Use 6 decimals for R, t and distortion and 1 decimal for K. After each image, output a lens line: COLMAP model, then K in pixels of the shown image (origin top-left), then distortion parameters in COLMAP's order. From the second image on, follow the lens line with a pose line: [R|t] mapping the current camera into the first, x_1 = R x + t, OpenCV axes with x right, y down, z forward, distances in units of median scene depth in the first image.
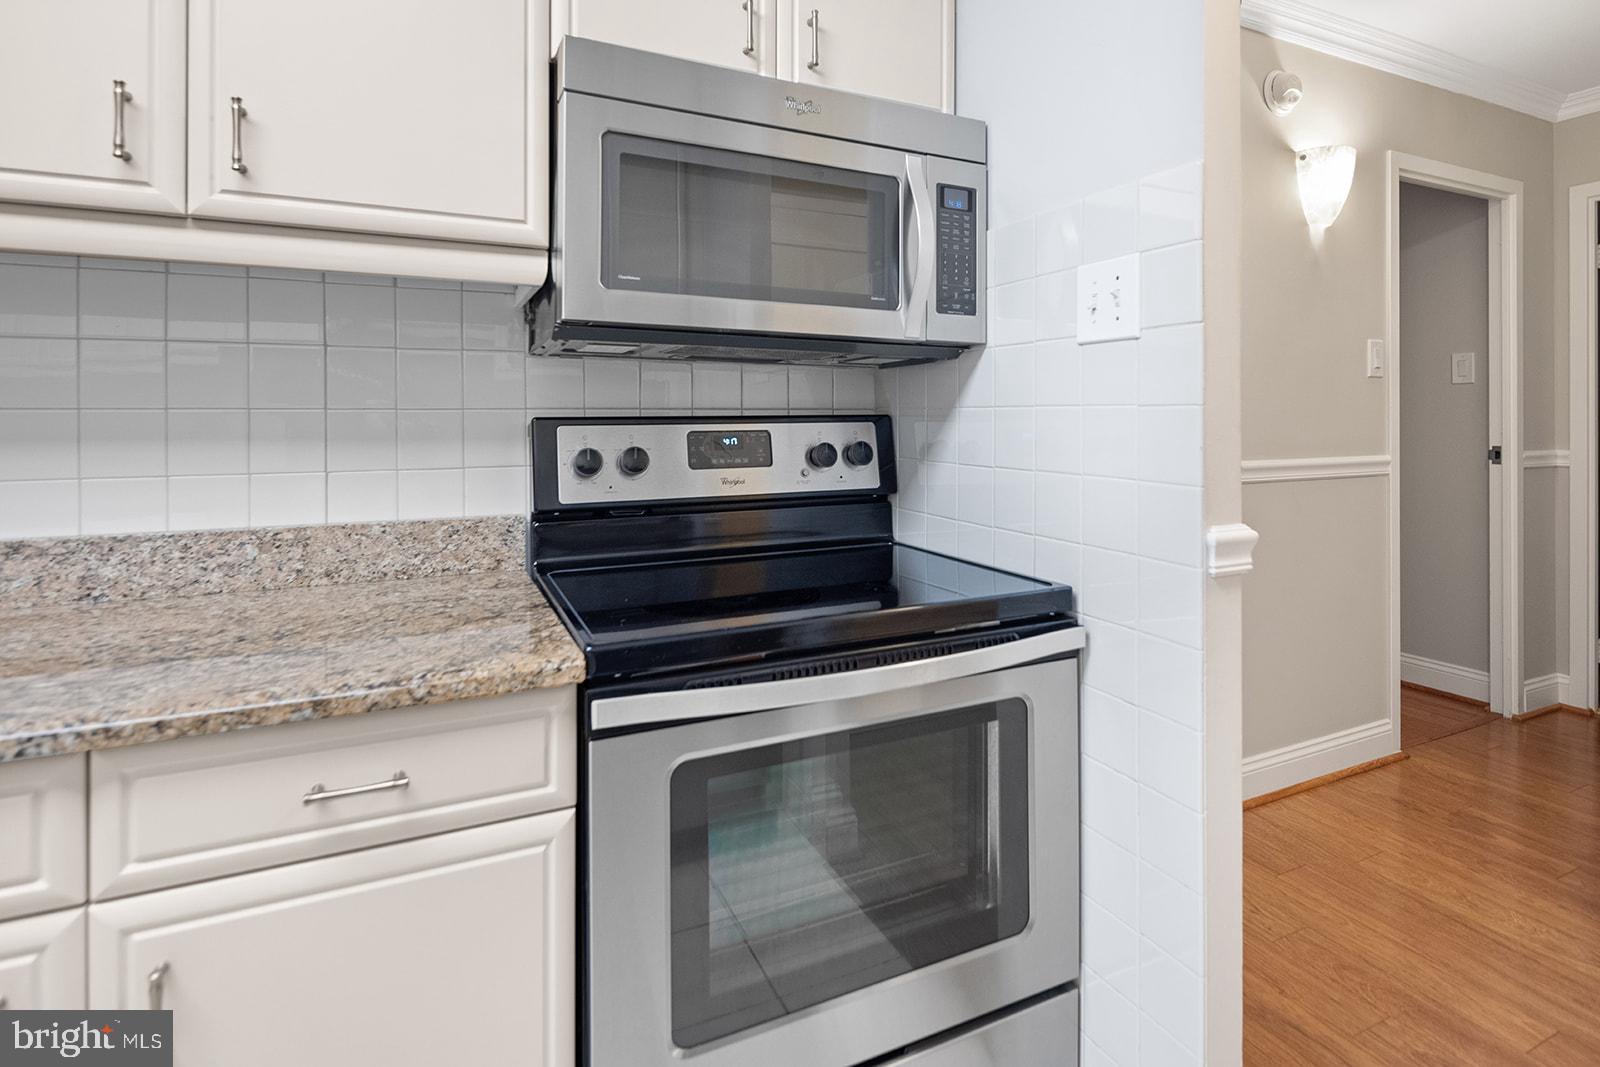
lens RADIAL K [[817.2, 0, 798.8], [0, 817.2, 419.0], [0, 0, 1]] dist [-0.001779, -0.002576]
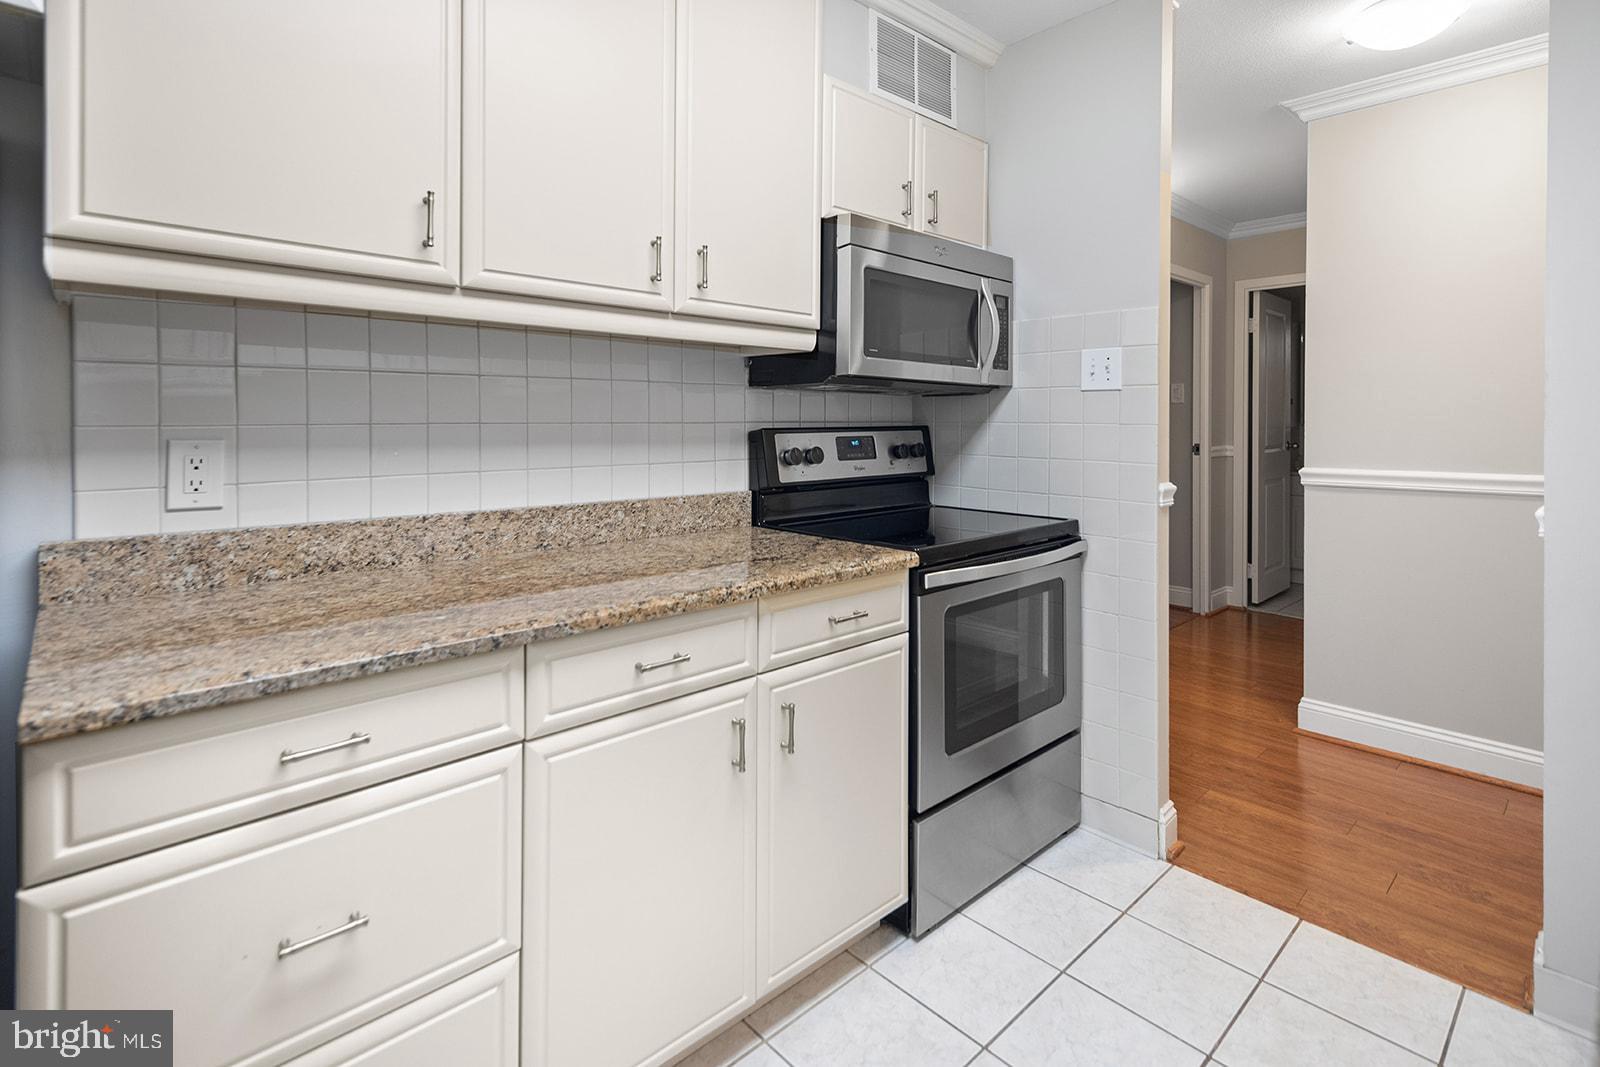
lens RADIAL K [[769.7, 0, 798.3], [0, 769.7, 422.2], [0, 0, 1]] dist [0.001029, 0.000160]
pose [[0.956981, 0.003716, 0.290126, -0.712016], [-0.004476, 0.999988, 0.001959, -0.017485], [-0.290115, -0.003173, 0.956987, -0.455210]]
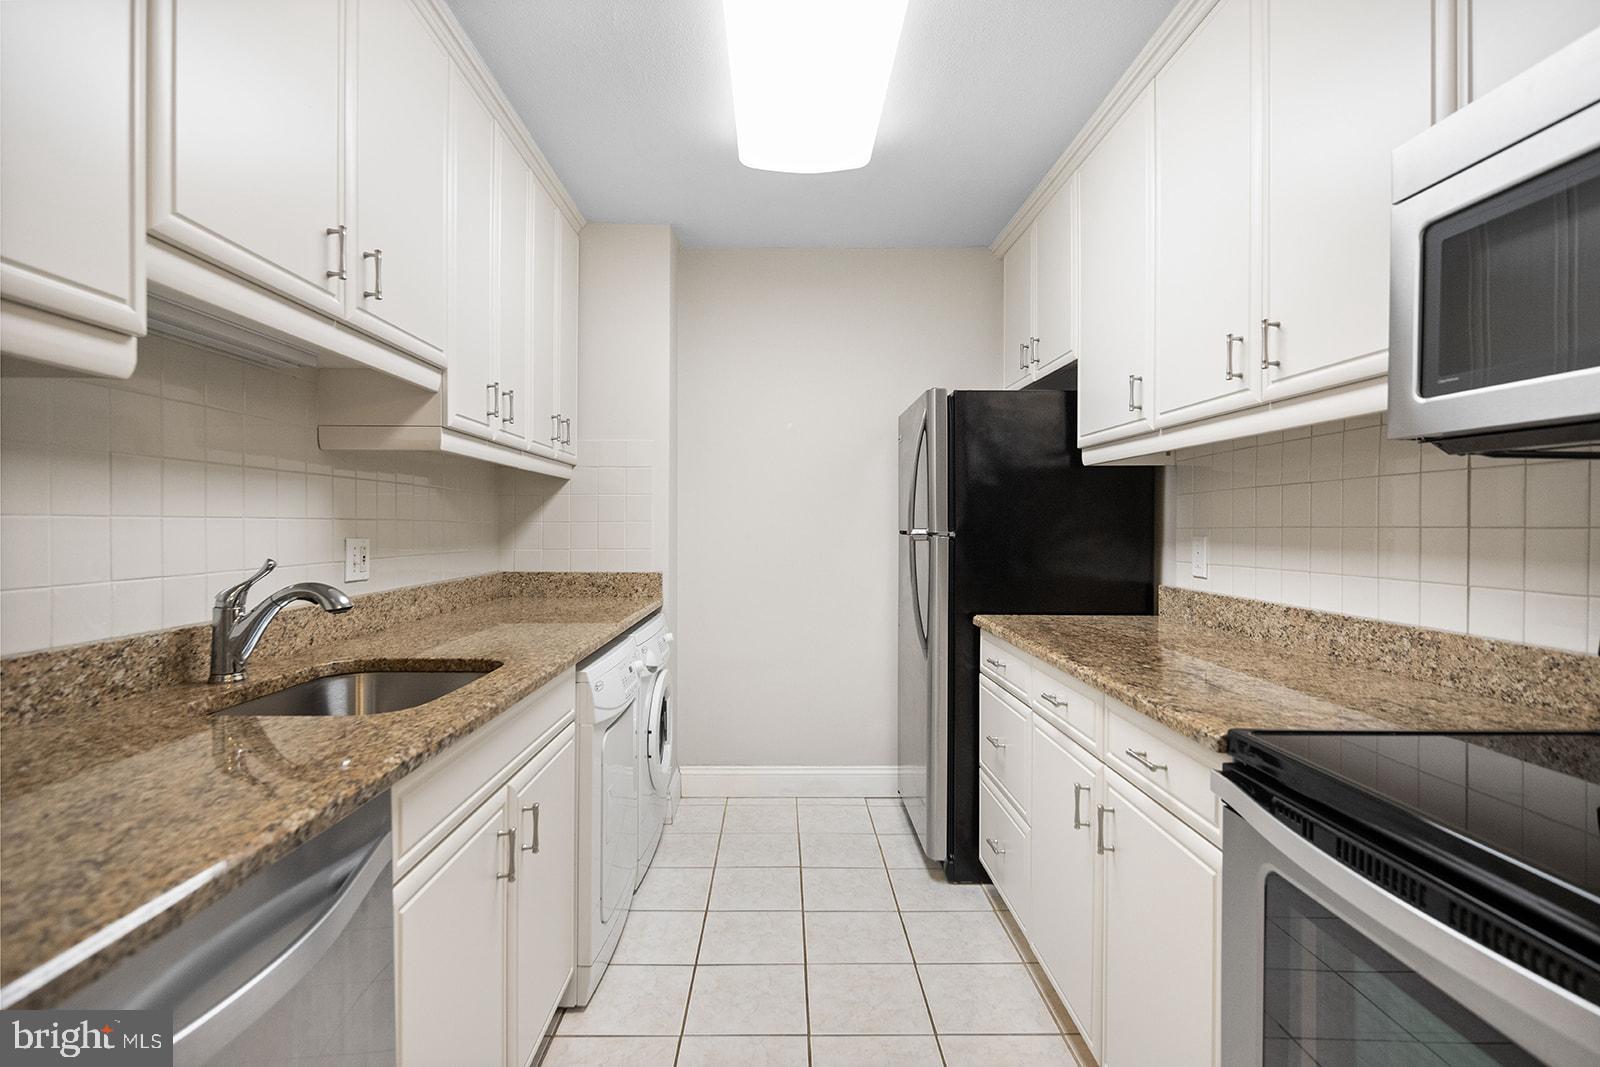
lens RADIAL K [[811.3, 0, 800.0], [0, 811.3, 533.5], [0, 0, 1]] dist [0.000733, -0.000105]
pose [[-0.410405, 0.013482, -0.911804, 0.743507], [-0.001045, 0.999883, 0.015254, -0.019614], [0.911903, 0.007213, -0.410343, 0.616620]]
